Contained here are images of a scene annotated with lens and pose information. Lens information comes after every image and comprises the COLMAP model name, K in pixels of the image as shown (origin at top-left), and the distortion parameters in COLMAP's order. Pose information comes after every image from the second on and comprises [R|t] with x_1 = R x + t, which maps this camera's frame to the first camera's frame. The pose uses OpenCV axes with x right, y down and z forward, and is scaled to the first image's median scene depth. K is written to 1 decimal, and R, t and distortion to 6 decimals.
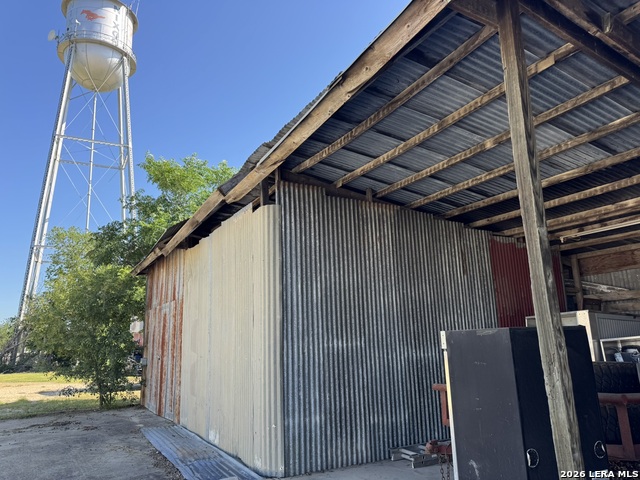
lens RADIAL K [[456.8, 0, 320.0], [0, 456.8, 240.0], [0, 0, 1]] dist [0.002039, 0.000627]
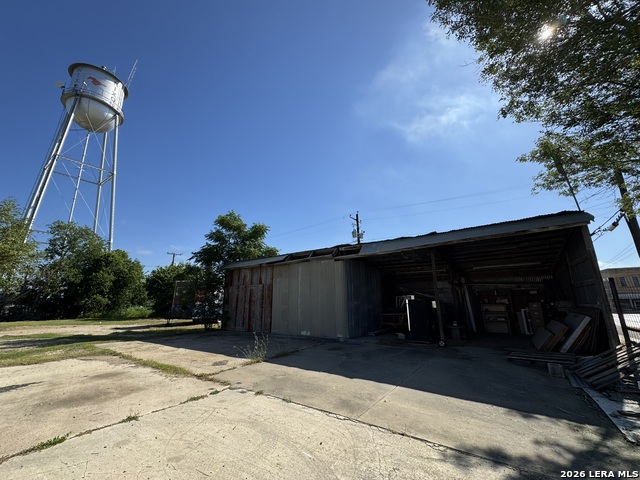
lens RADIAL K [[256.2, 0, 319.8], [0, 256.2, 238.2], [0, 0, 1]] dist [0.000075, 0.000161]
pose [[0.911535, 0.122087, 0.392681, -0.095624], [-0.108055, 0.992467, -0.057735, -0.010914], [-0.396772, 0.010196, 0.917861, -0.063790]]
